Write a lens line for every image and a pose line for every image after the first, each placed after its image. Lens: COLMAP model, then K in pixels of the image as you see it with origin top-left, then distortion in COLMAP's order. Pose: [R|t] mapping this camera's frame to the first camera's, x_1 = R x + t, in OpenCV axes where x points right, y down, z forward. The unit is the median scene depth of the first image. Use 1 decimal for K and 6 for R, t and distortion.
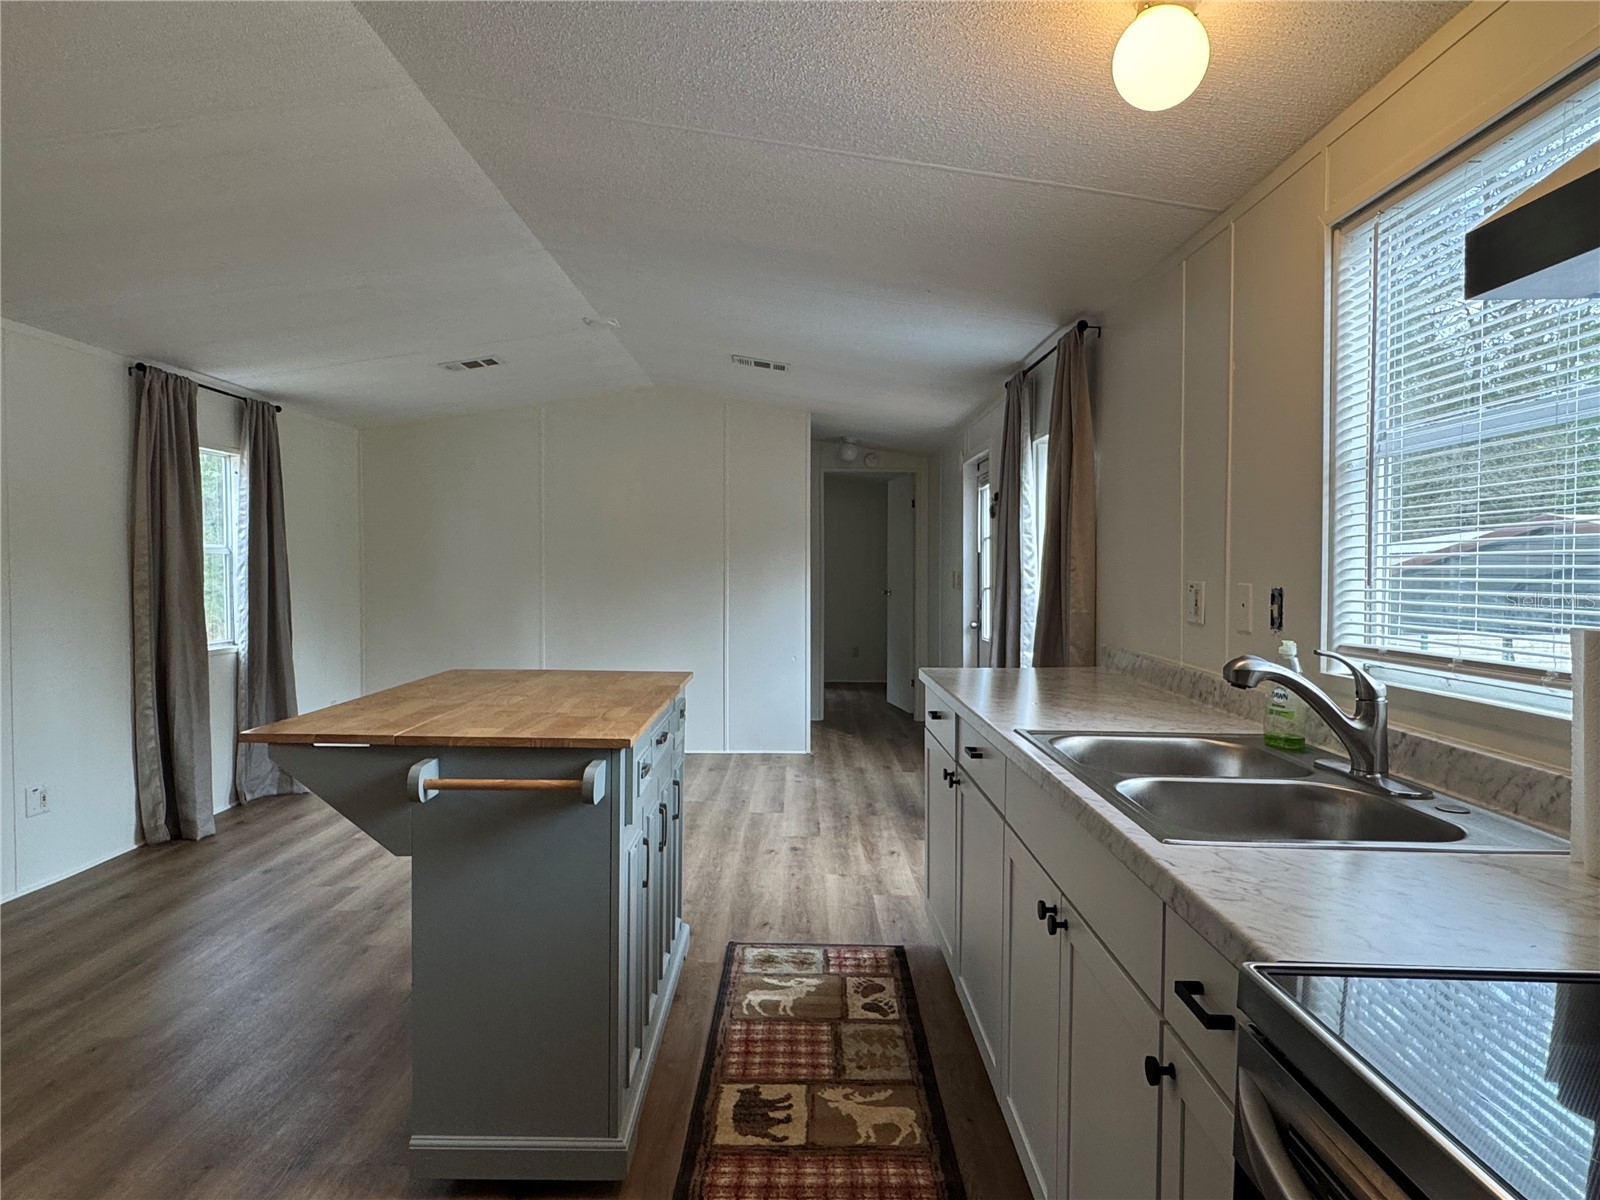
lens RADIAL K [[990.6, 0, 795.4], [0, 990.6, 599.6], [0, 0, 1]] dist [-0.004206, 0.001719]
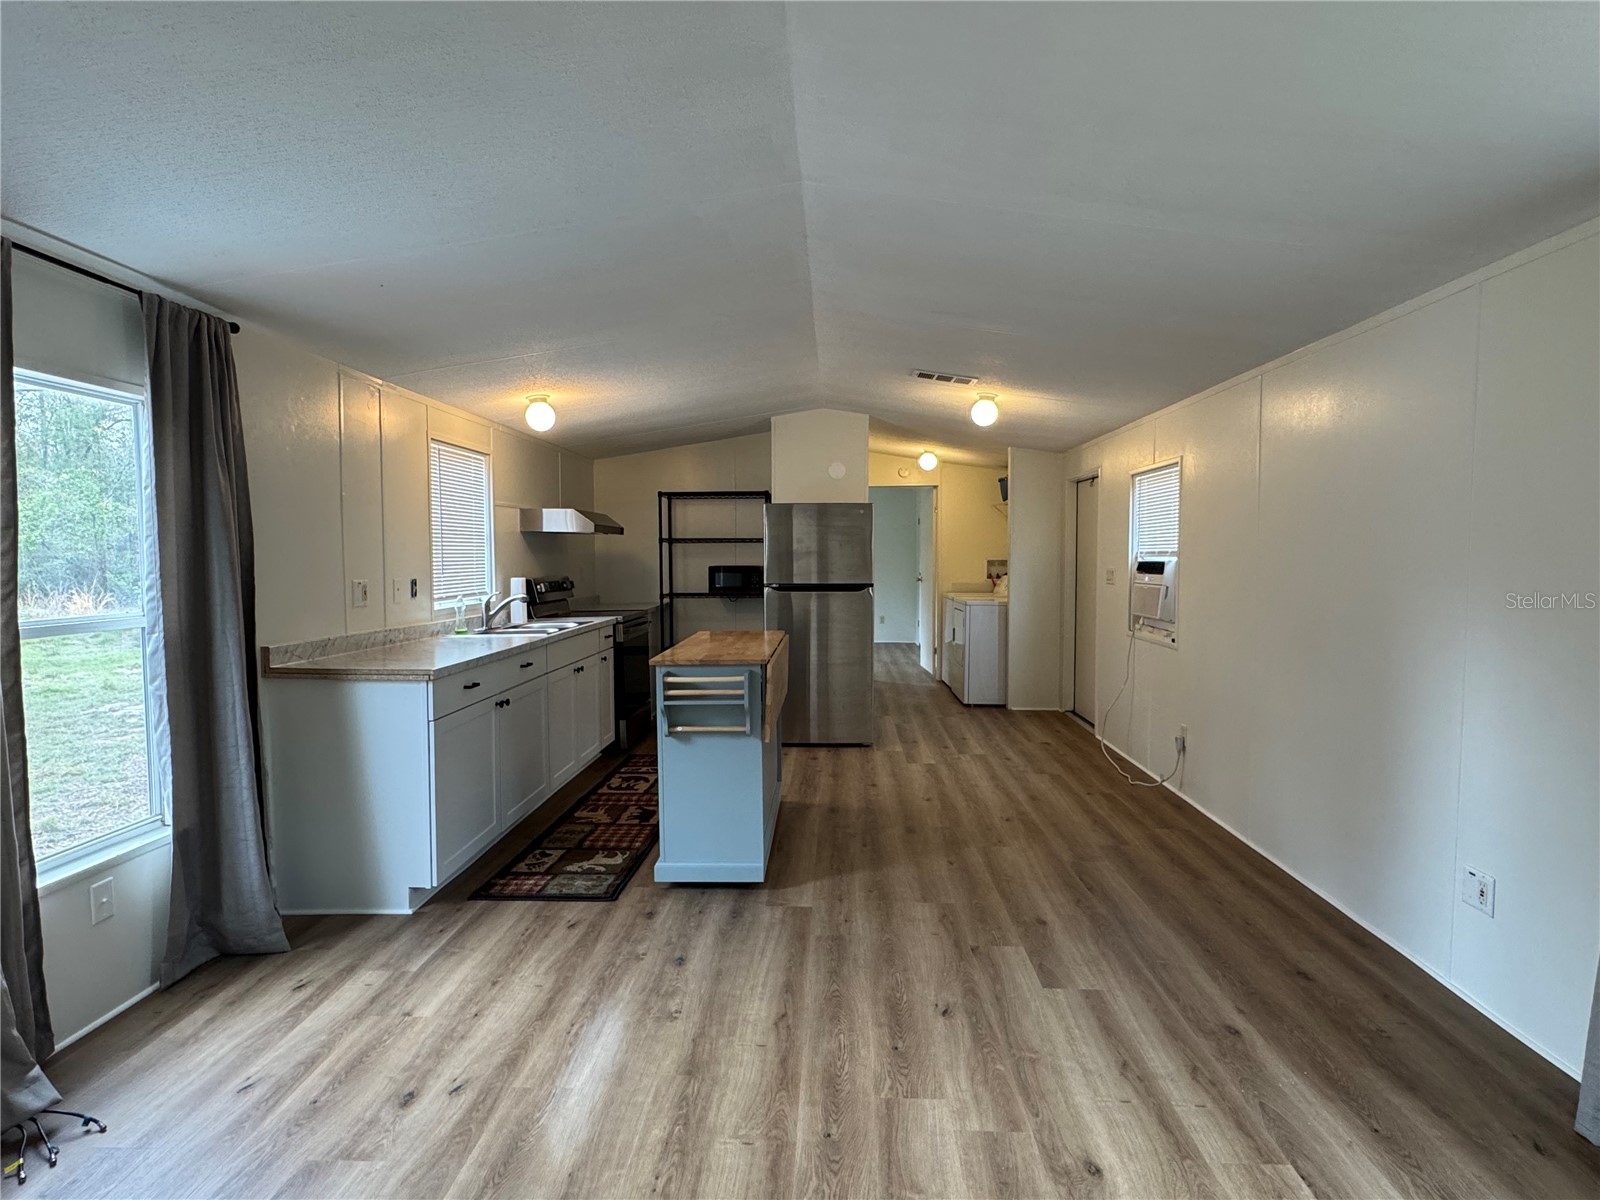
lens RADIAL K [[816.7, 0, 800.0], [0, 816.7, 600.0], [0, 0, 1]] dist [-0.003654, 0.000651]
pose [[-0.999086, -0.004252, 0.042535, -0.316121], [-0.000456, 0.996044, 0.088863, -0.086974], [-0.042745, 0.088762, -0.995135, 1.893217]]
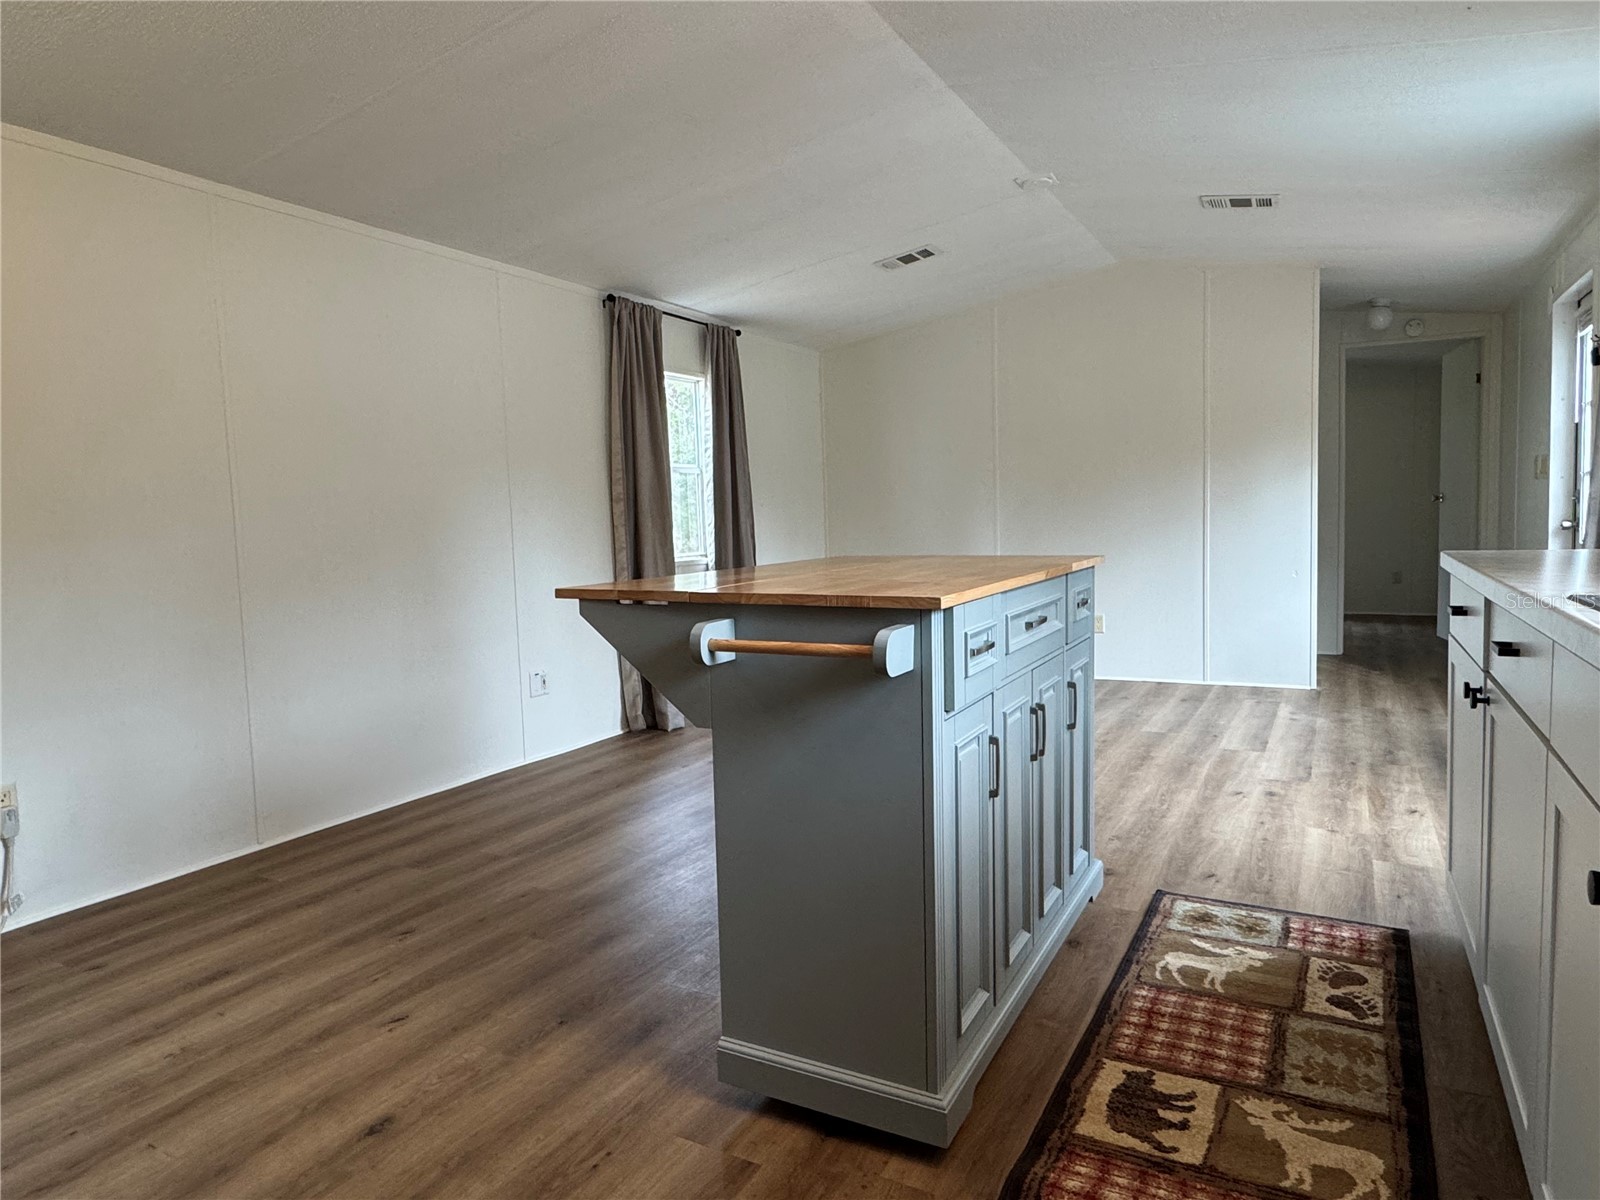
lens RADIAL K [[990.6, 0, 795.4], [0, 990.6, 599.6], [0, 0, 1]] dist [-0.004206, 0.001719]
pose [[0.876891, 0.007802, -0.480625, 0.061303], [0.020258, 0.998380, 0.053167, 0.057681], [0.480262, -0.056358, 0.875313, 0.156386]]
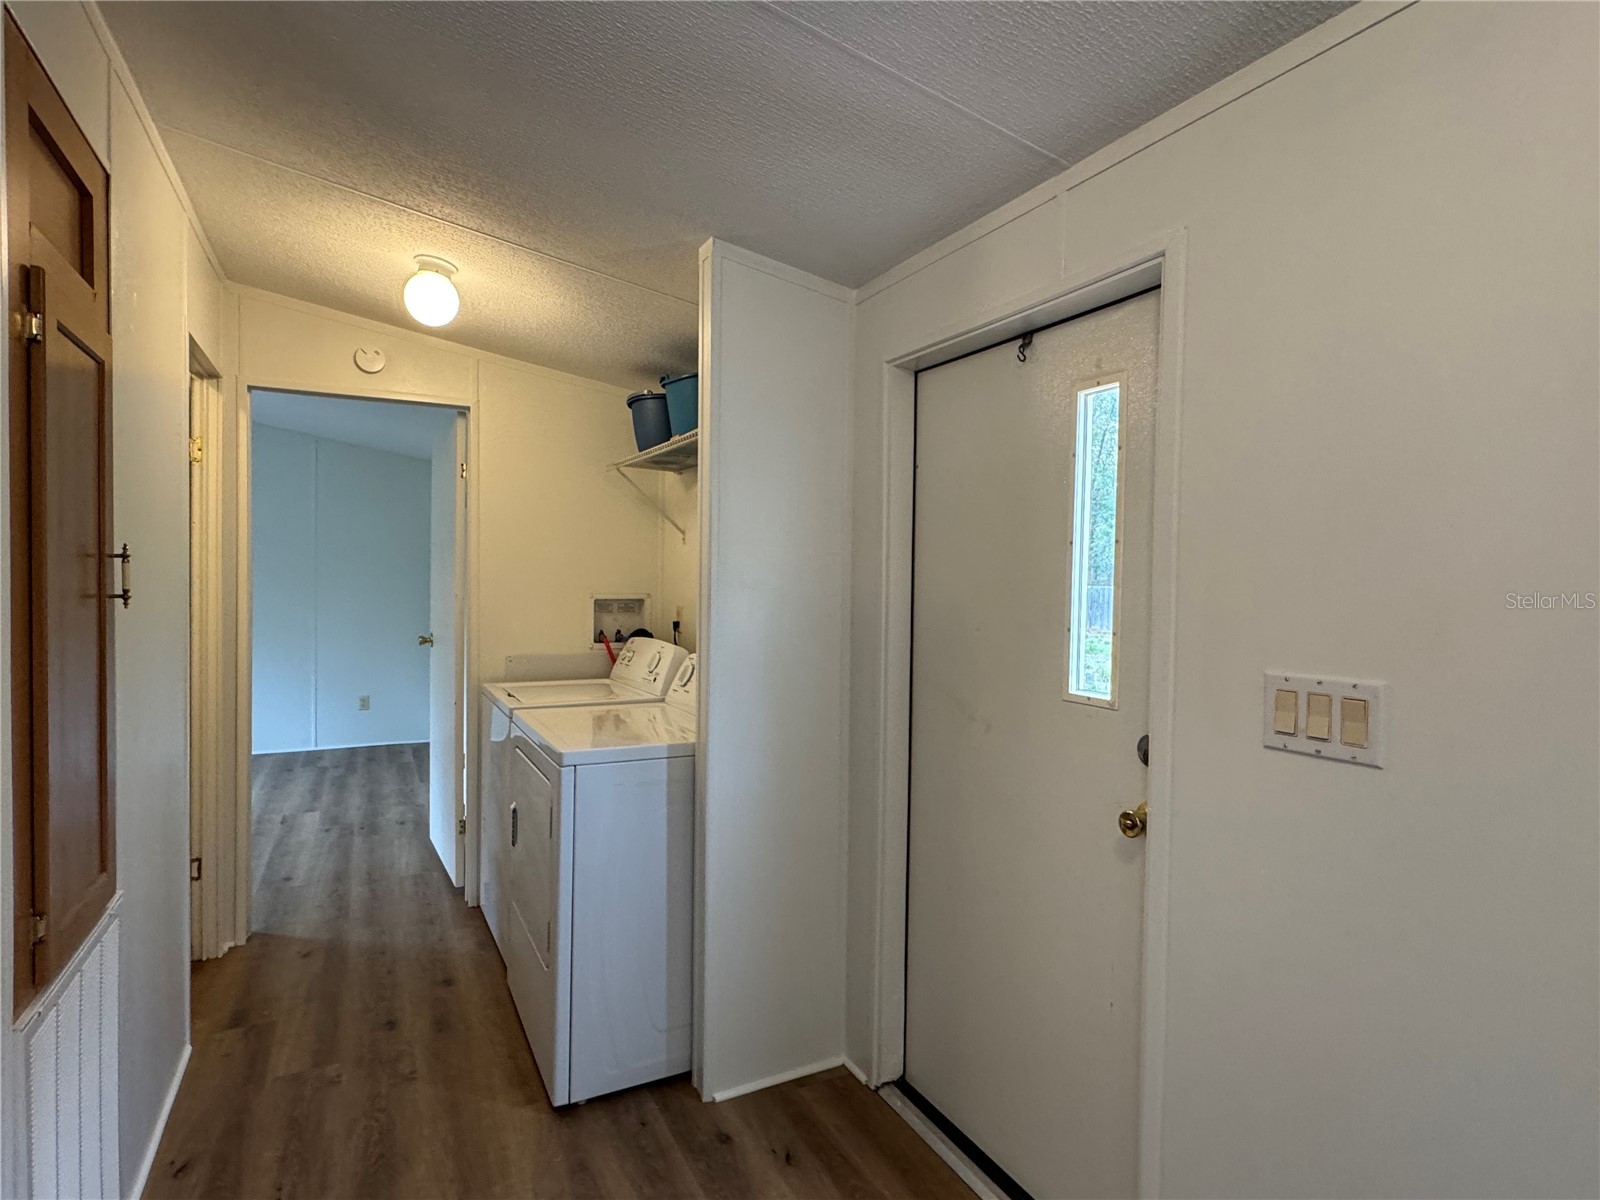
lens RADIAL K [[816.7, 0, 800.0], [0, 816.7, 600.0], [0, 0, 1]] dist [-0.003654, 0.000651]
pose [[-0.880532, -0.007316, -0.473930, -0.524909], [-0.035855, 0.998044, 0.051208, -0.046901], [0.472629, 0.062083, -0.879072, 0.364603]]
